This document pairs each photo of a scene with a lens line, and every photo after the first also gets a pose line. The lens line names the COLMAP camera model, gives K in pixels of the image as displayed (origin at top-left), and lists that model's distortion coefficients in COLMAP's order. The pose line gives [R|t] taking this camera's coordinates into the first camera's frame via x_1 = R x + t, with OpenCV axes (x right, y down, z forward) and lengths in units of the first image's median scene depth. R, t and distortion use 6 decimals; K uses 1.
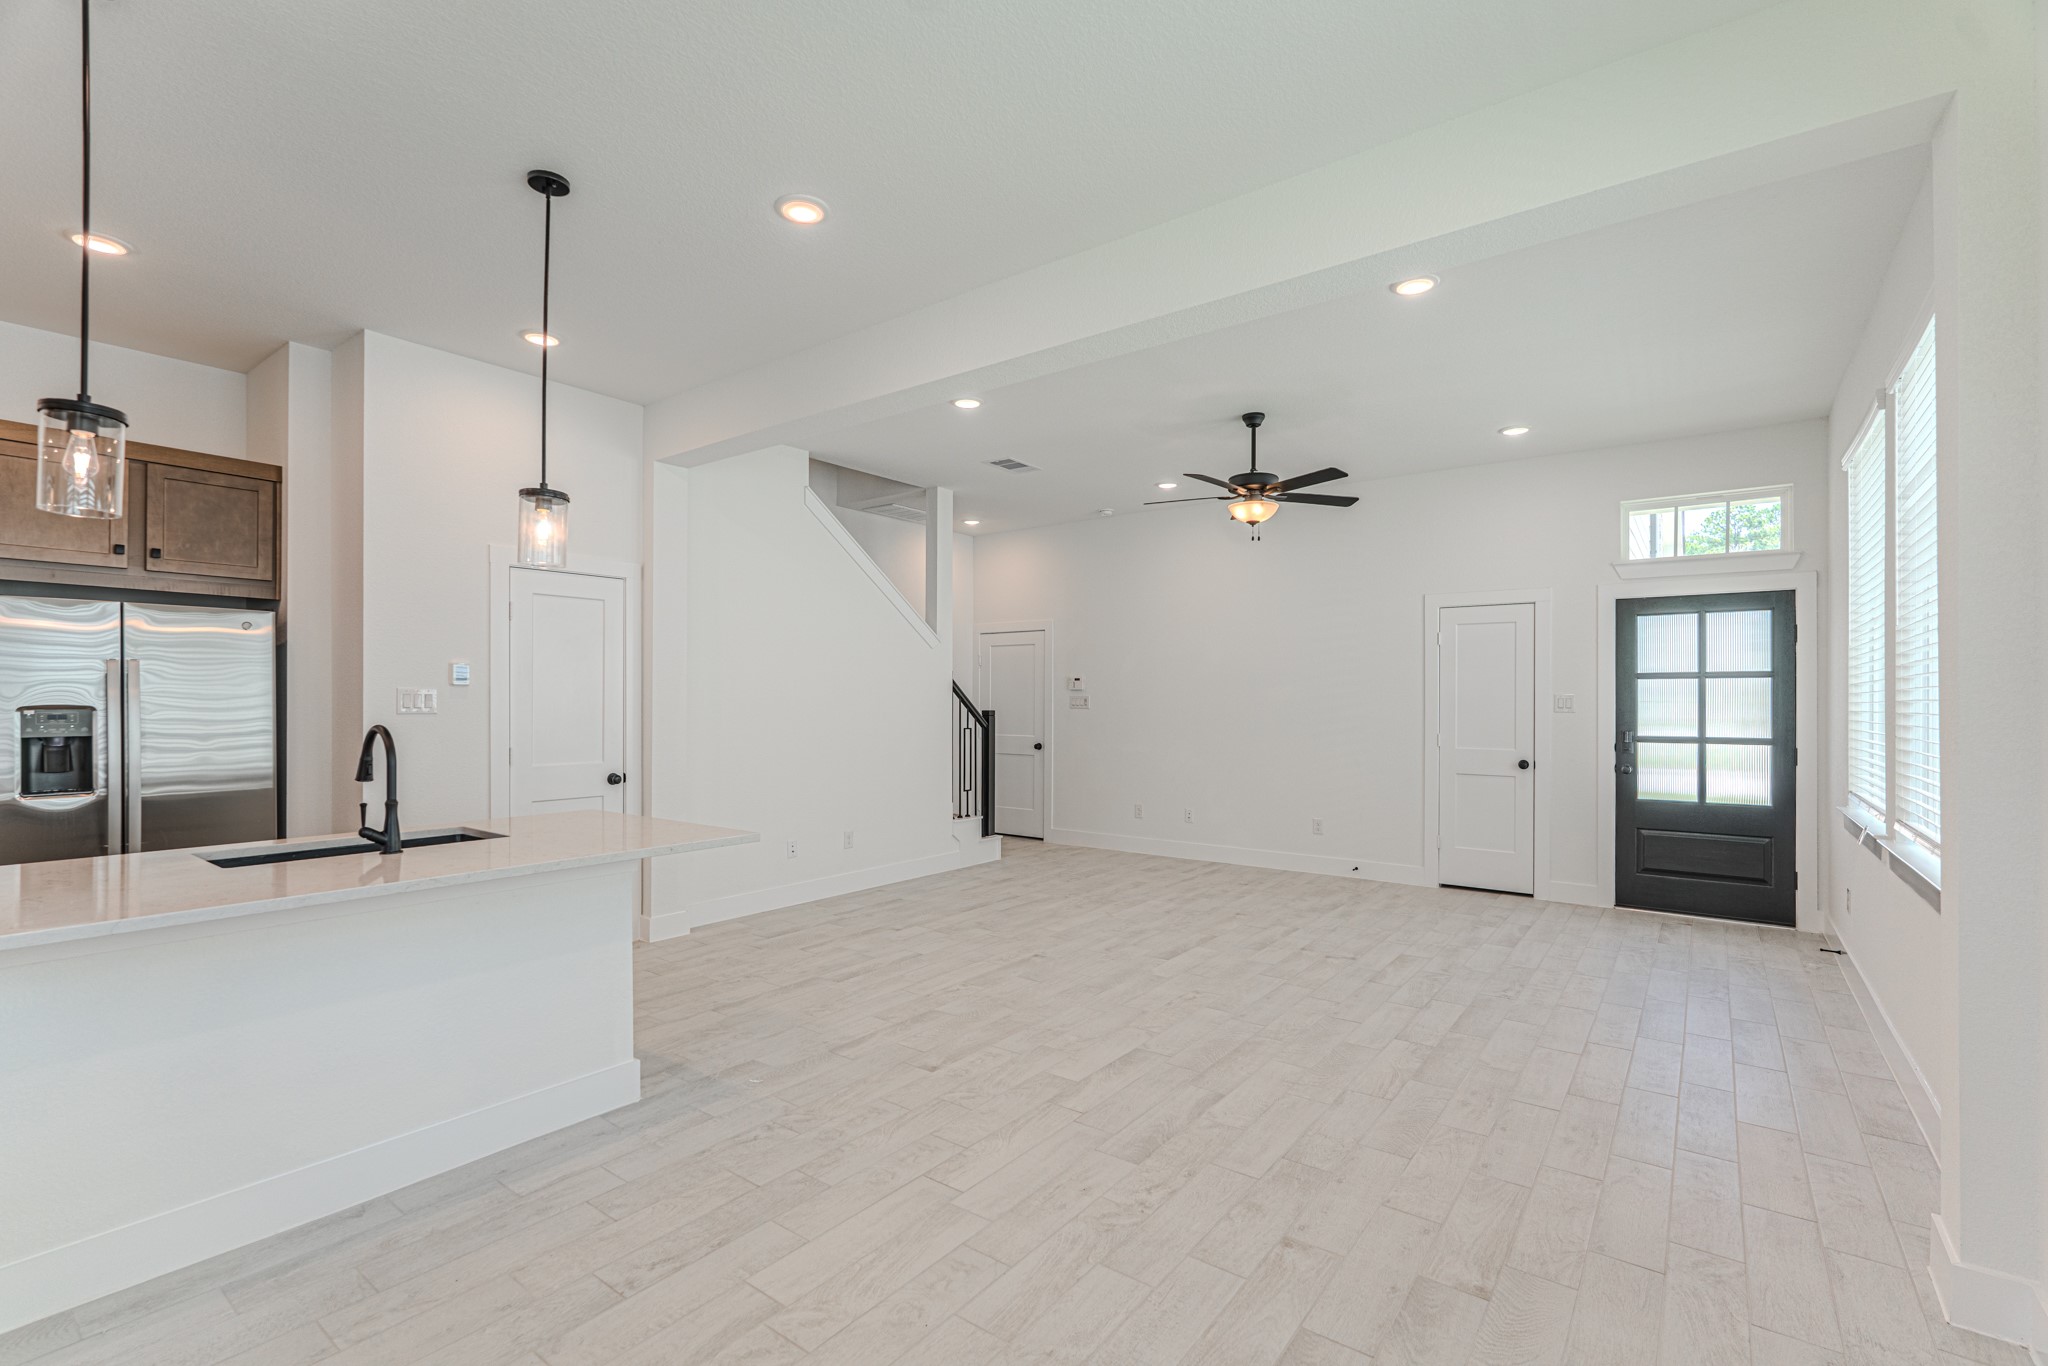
lens RADIAL K [[912.3, 0, 1015.1], [0, 912.3, 696.8], [0, 0, 1]] dist [-0.007778, 0.000464]
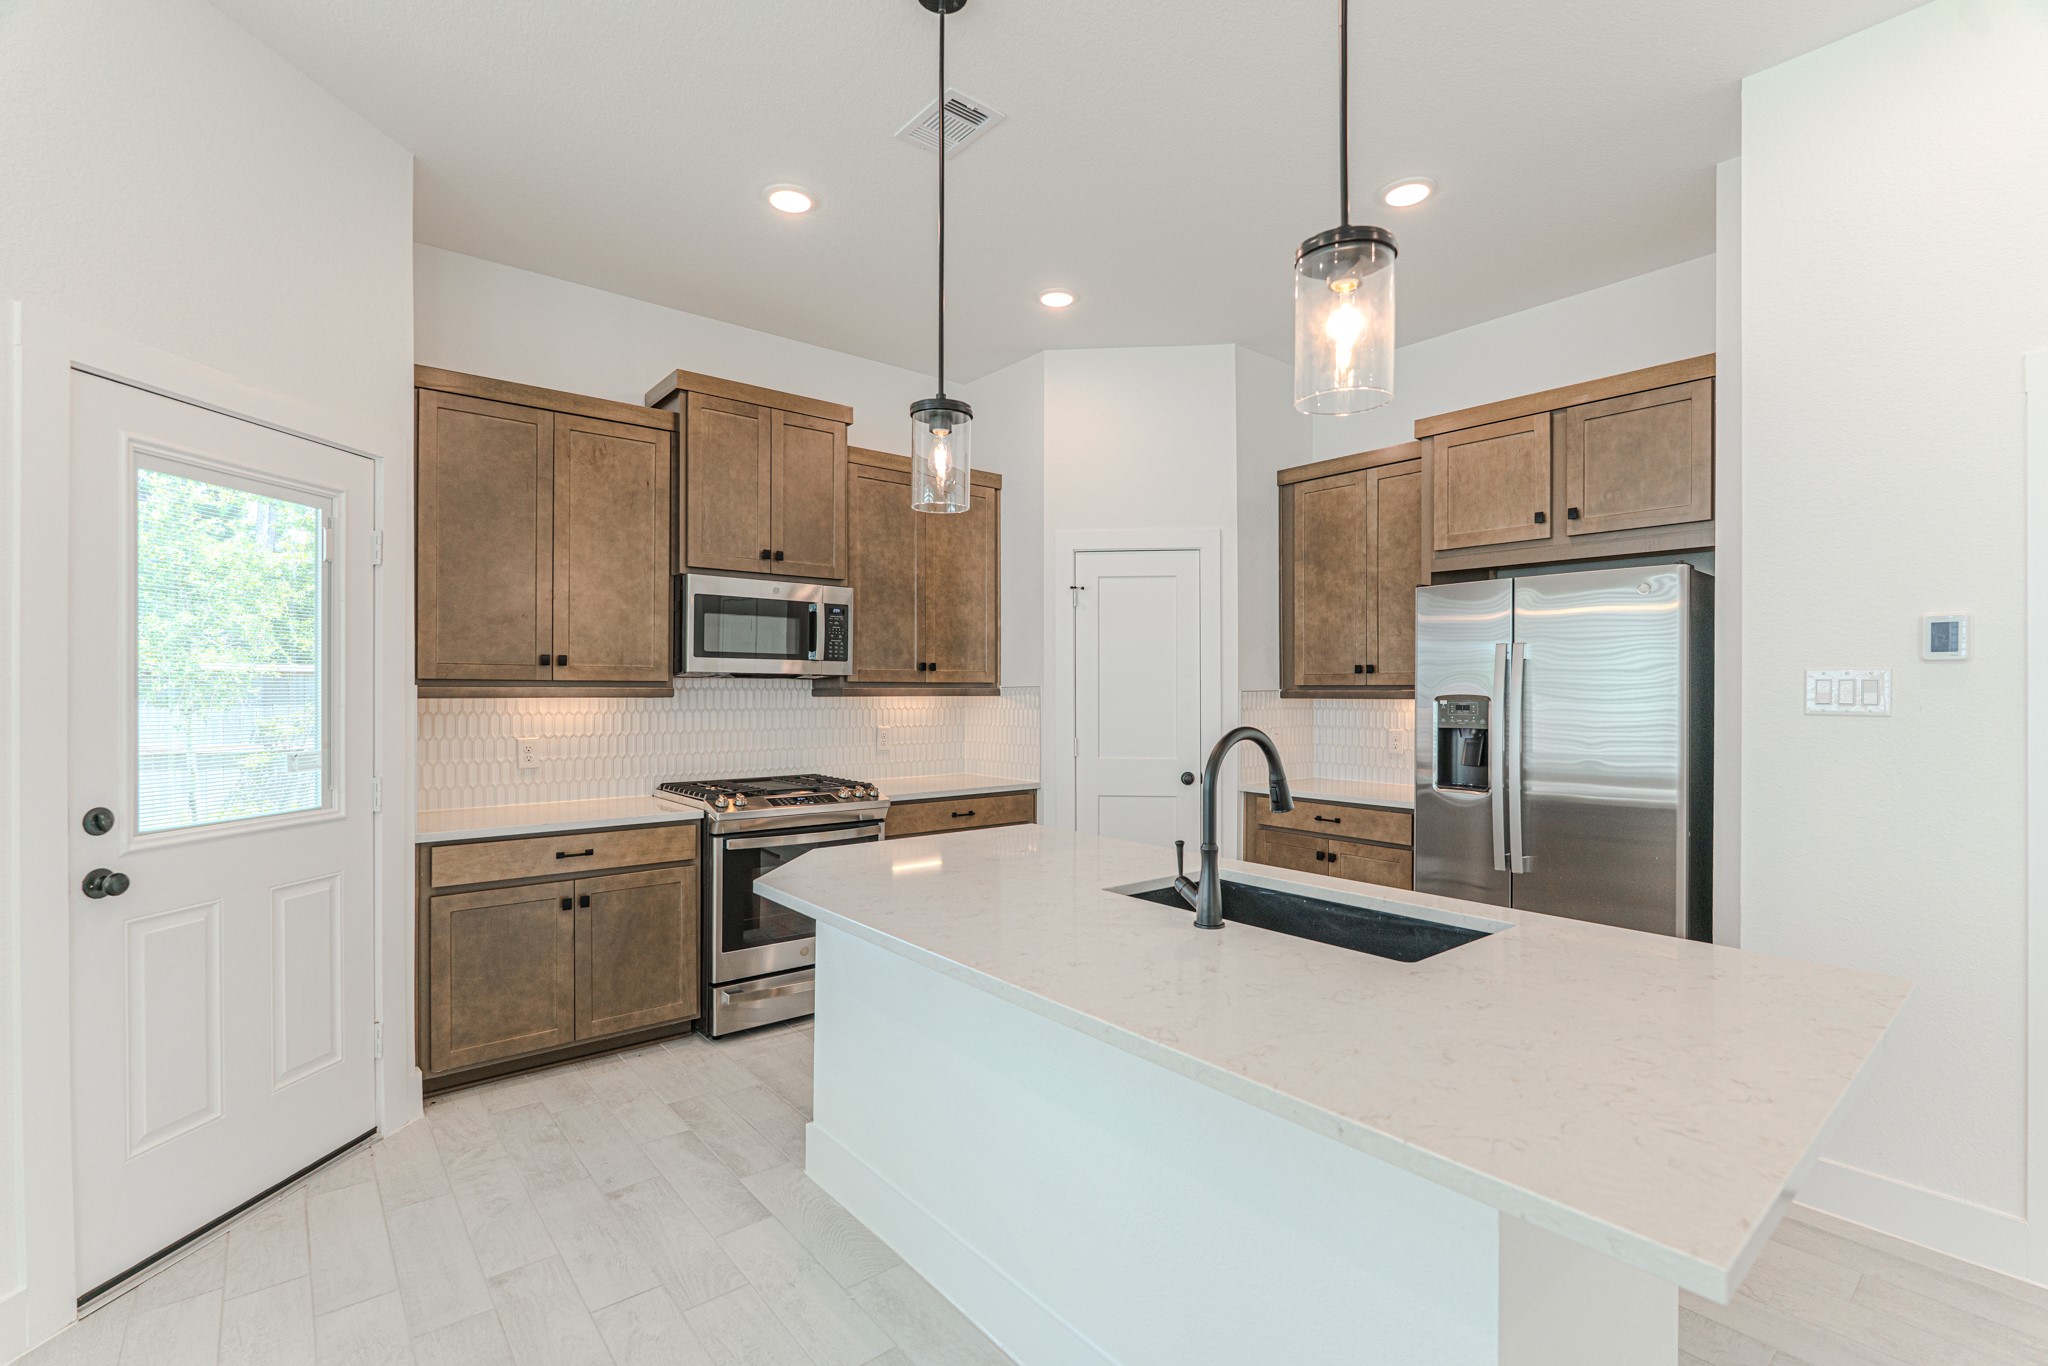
lens RADIAL K [[923.5, 0, 1023.4], [0, 923.5, 688.6], [0, 0, 1]] dist [-0.003730, 0.000046]
pose [[-0.225188, -0.001248, -0.974315, -0.009278], [0.002362, 0.999996, -0.001827, 0.002613], [0.974312, -0.002713, -0.225184, 0.710545]]
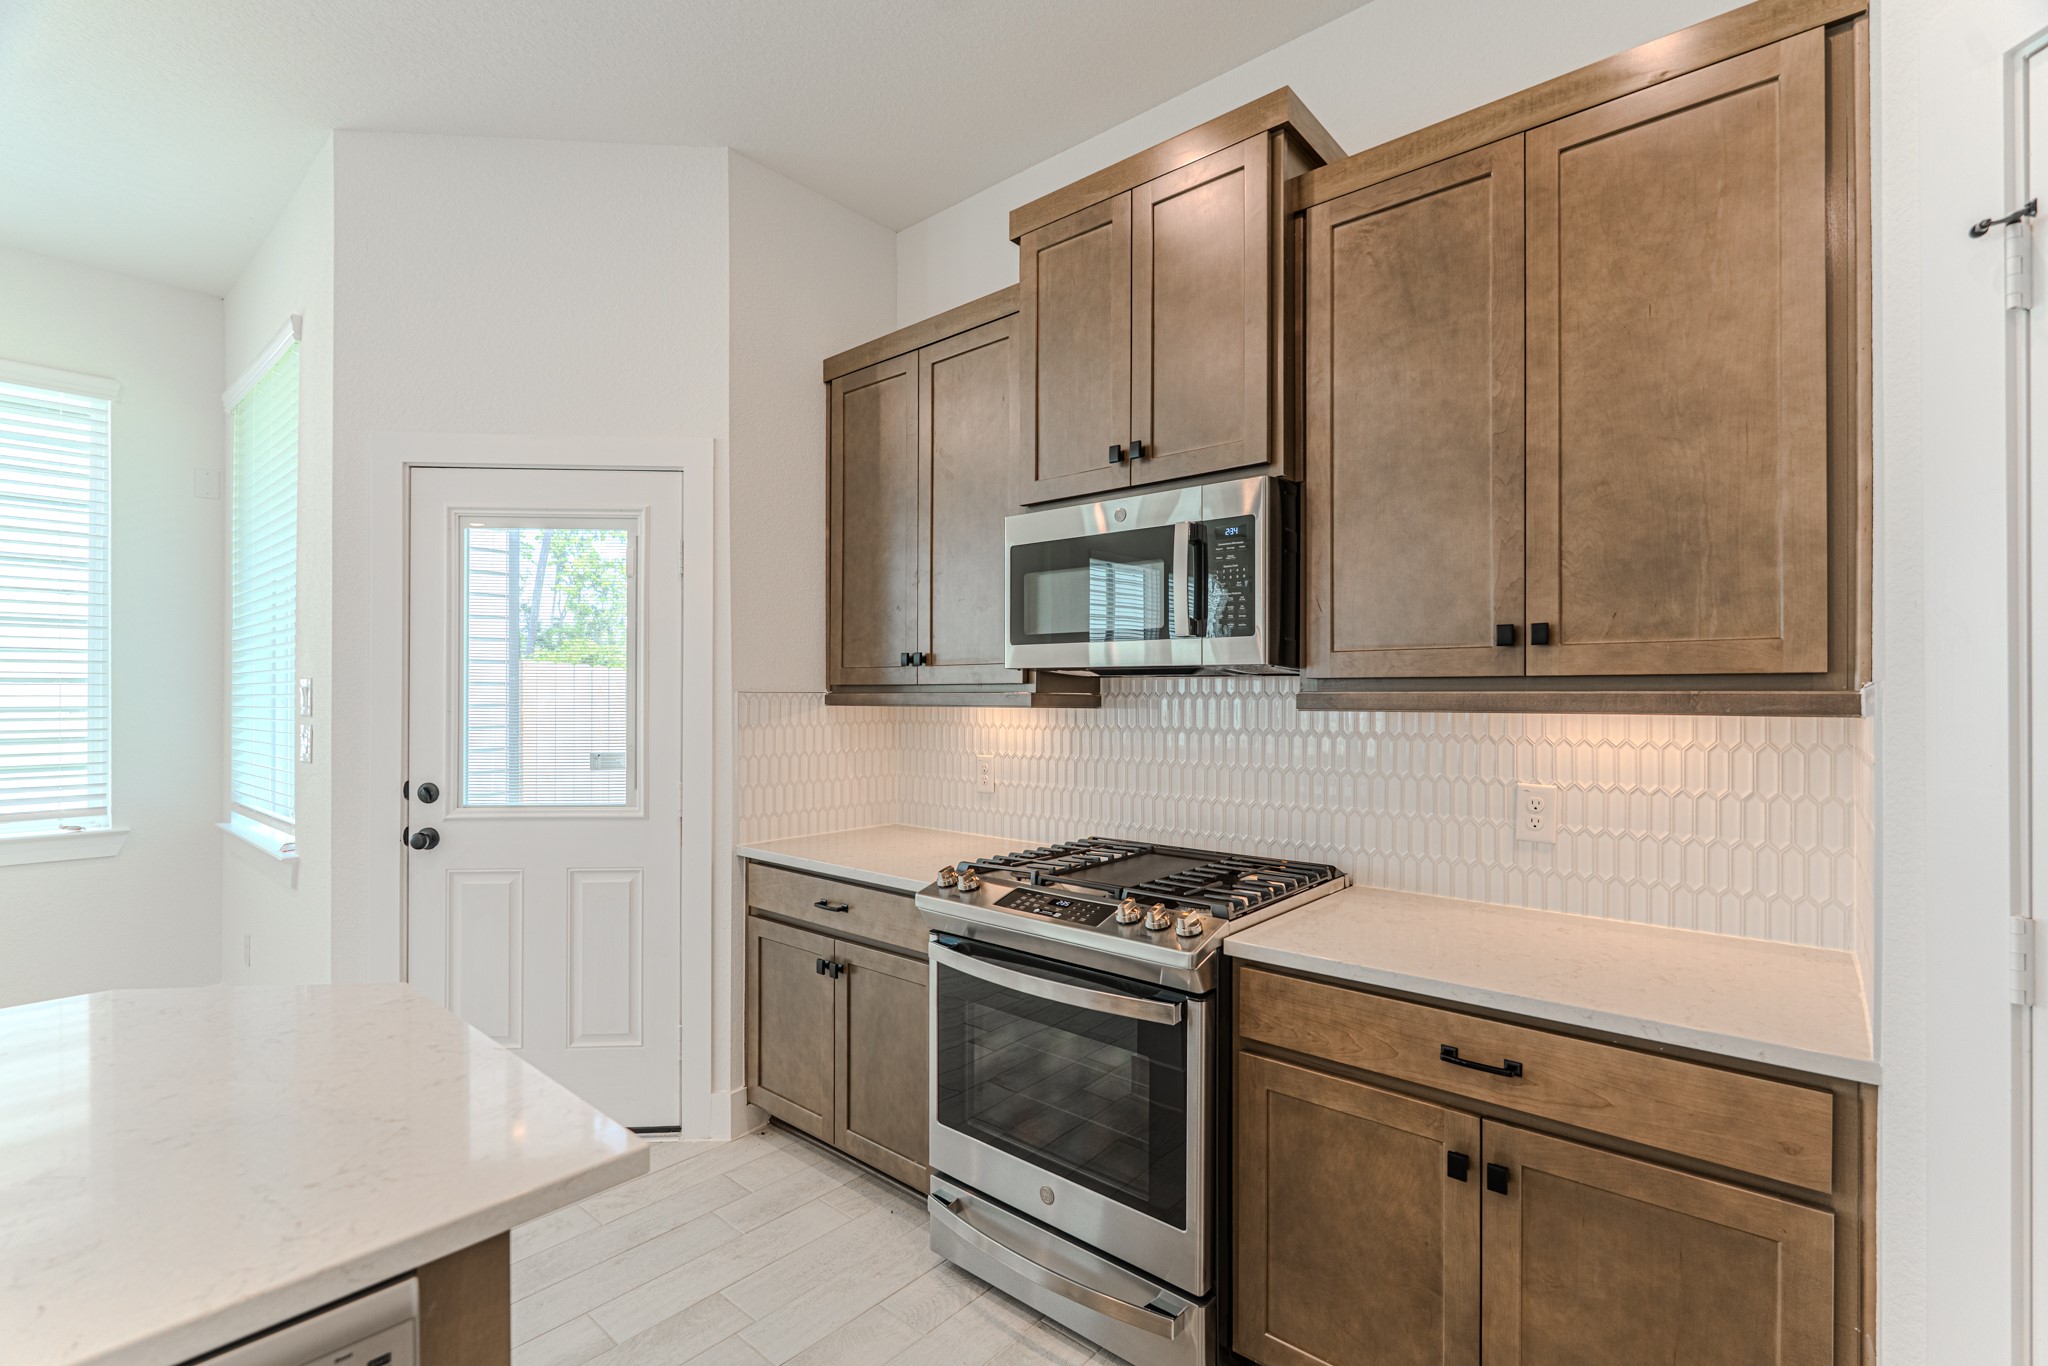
lens RADIAL K [[905.7, 0, 1065.5], [0, 905.7, 695.9], [0, 0, 1]] dist [-0.009575, 0.000327]
pose [[-0.999539, -0.000751, 0.030357, -0.914802], [-0.000899, 0.999988, -0.004859, 0.003855], [-0.030353, -0.004884, -0.999527, 0.763334]]
